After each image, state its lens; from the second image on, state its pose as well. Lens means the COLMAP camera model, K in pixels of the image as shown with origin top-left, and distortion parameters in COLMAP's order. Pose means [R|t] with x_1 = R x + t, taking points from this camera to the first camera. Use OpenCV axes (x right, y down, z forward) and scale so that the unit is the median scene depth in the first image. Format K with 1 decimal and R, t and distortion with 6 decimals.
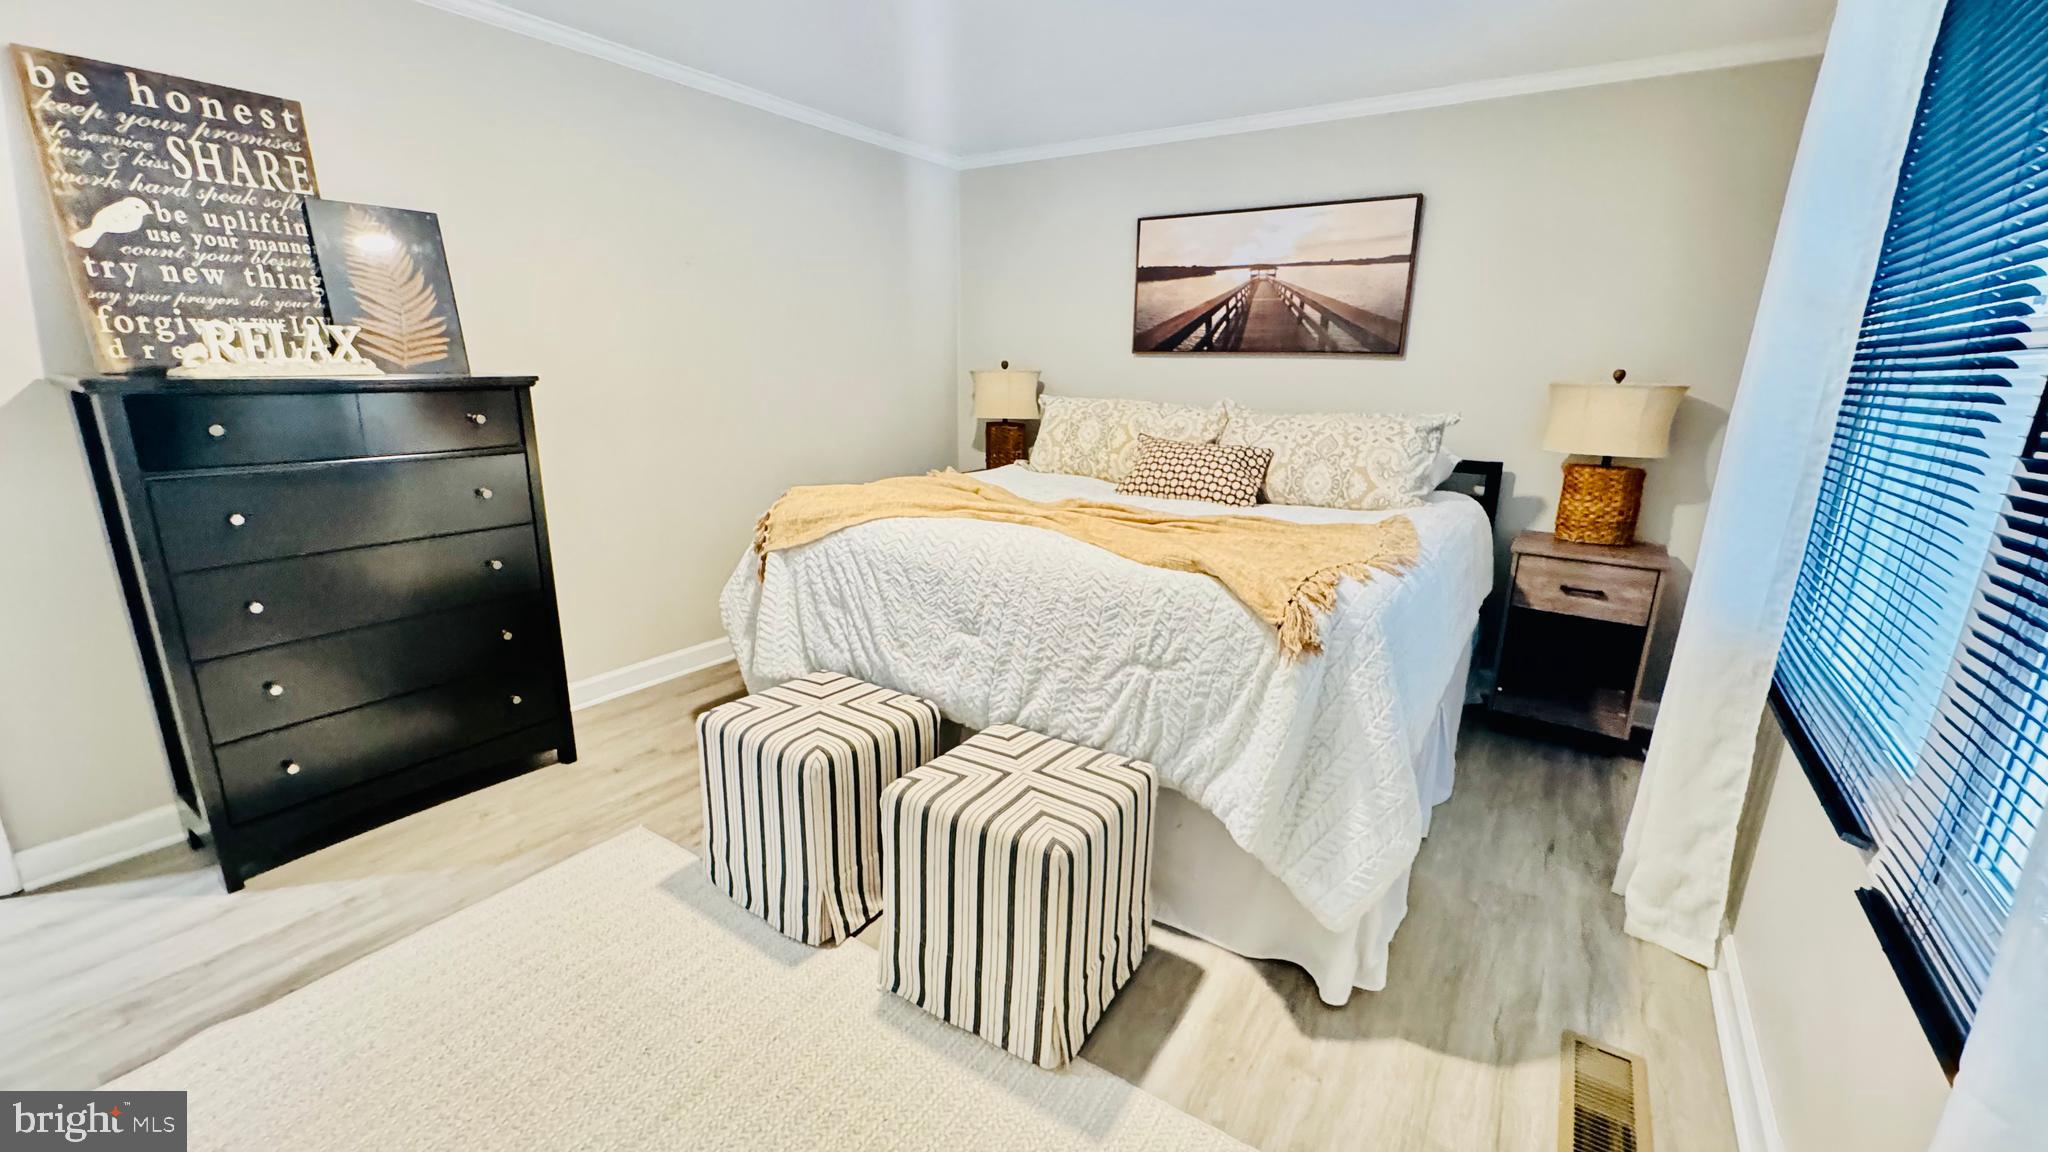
lens RADIAL K [[818.8, 0, 1024.0], [0, 818.8, 570.4], [0, 0, 1]] dist [-0.002994, -0.000969]
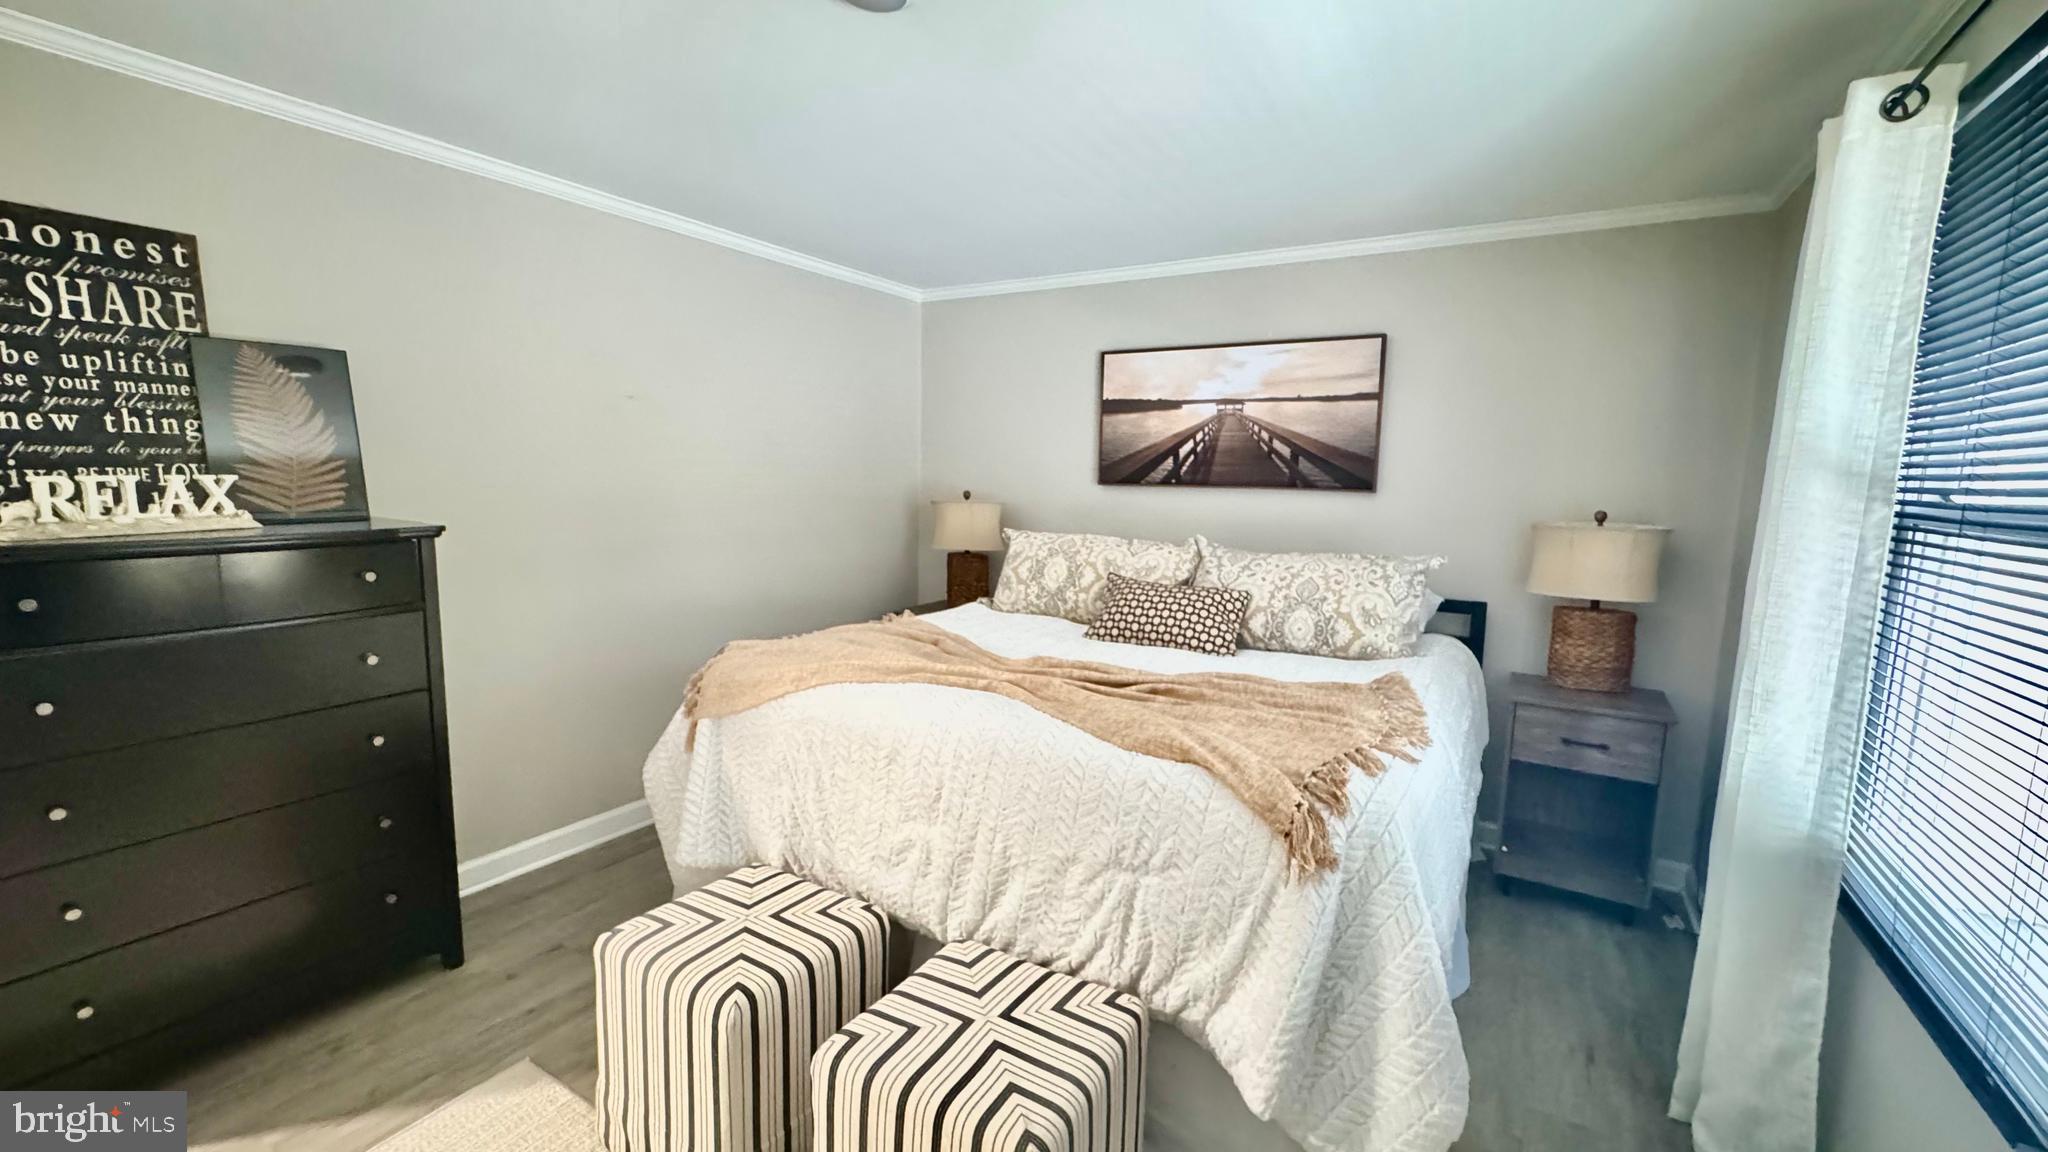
lens RADIAL K [[818.8, 0, 1023.1], [0, 818.8, 571.6], [0, 0, 1]] dist [-0.002994, -0.000969]
pose [[0.999039, -0.003273, 0.043704, 0.000162], [0.008780, 0.991938, -0.126420, -0.054749], [-0.042938, 0.126683, 0.991014, 0.071735]]
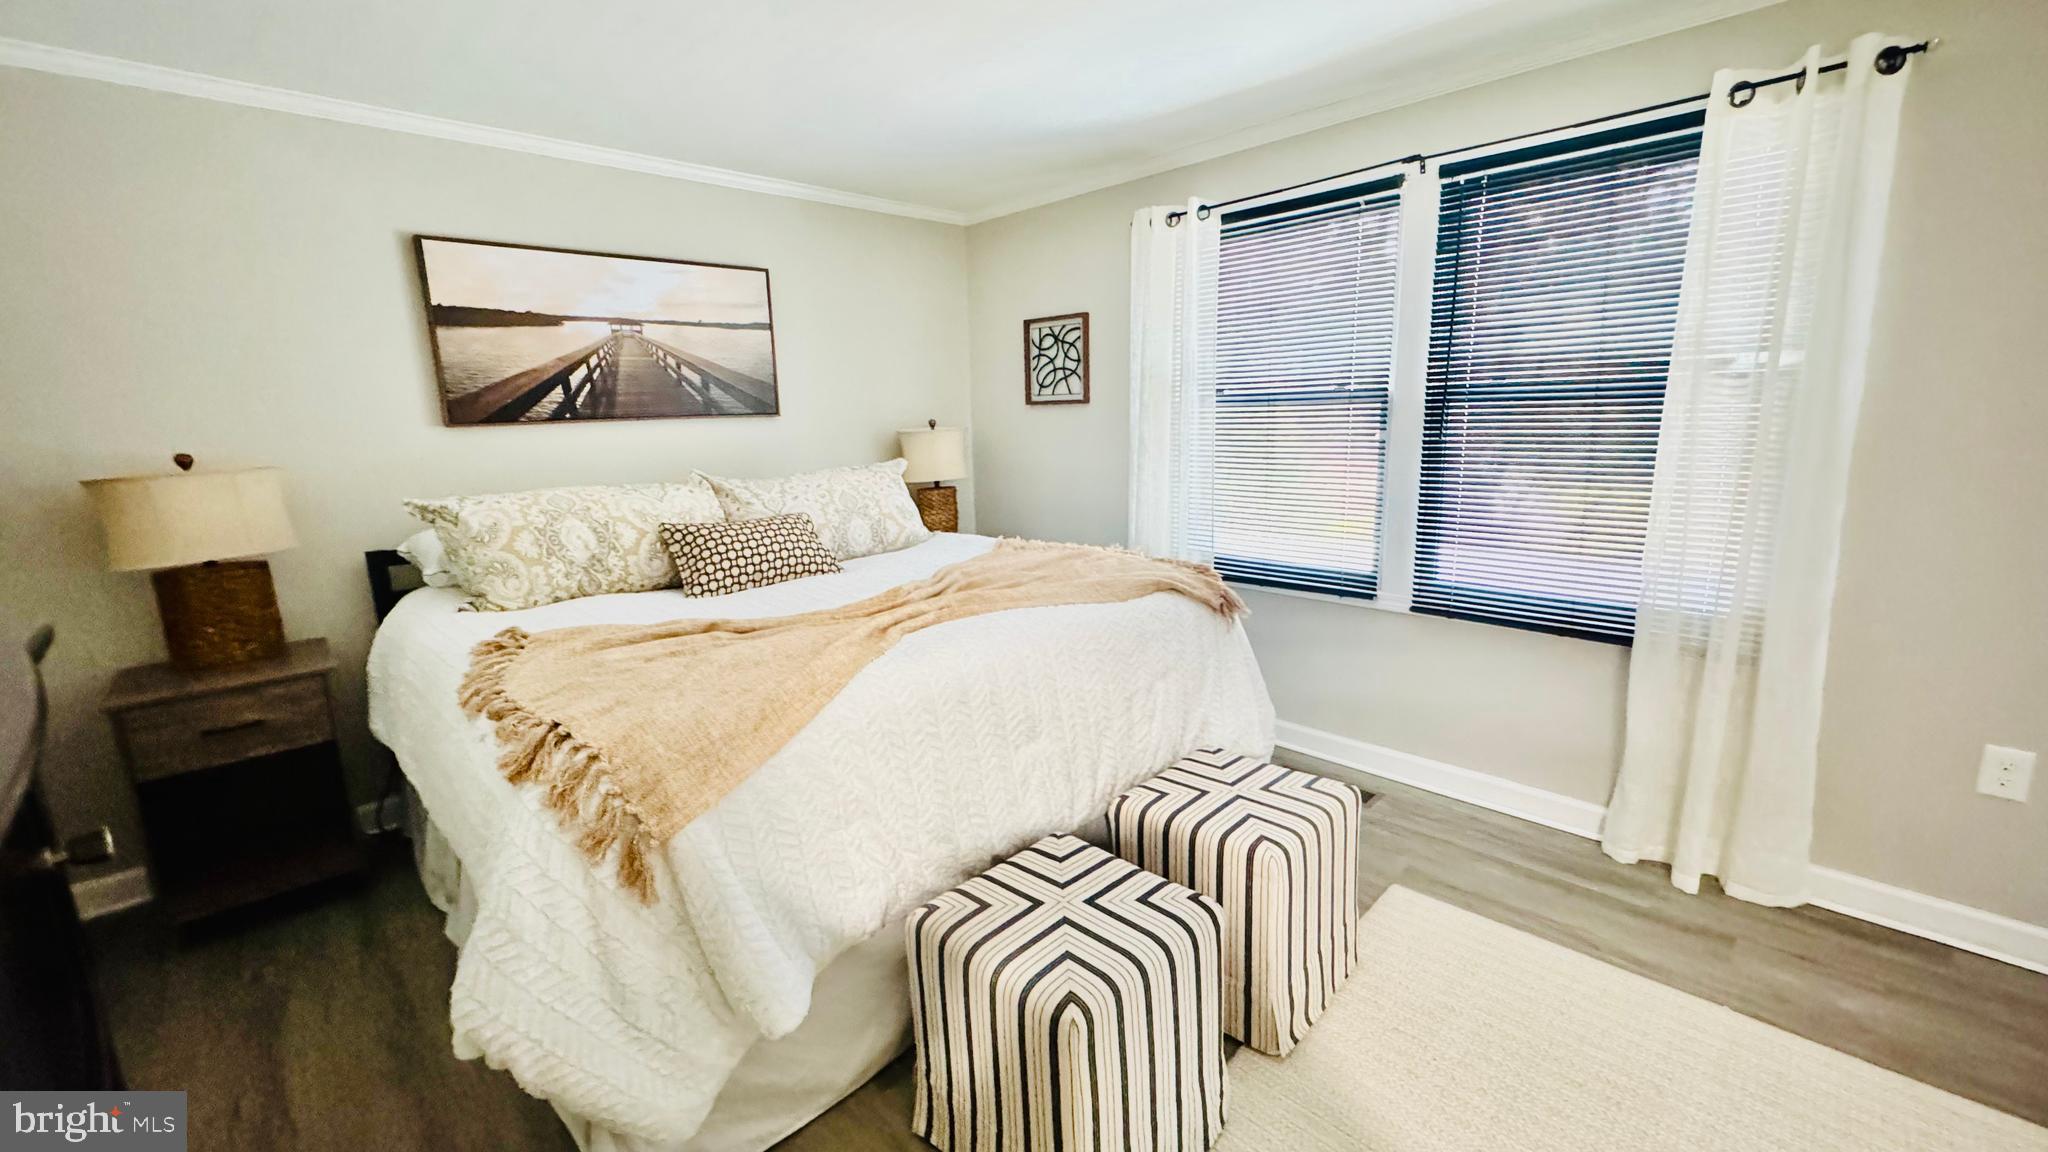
lens RADIAL K [[818.8, 0, 1018.4], [0, 818.8, 574.9], [0, 0, 1]] dist [-0.002994, -0.000969]
pose [[0.212922, -0.220951, 0.951759, -0.609682], [0.273104, 0.948728, 0.159151, -0.167285], [-0.938125, 0.226042, 0.262348, 0.527081]]
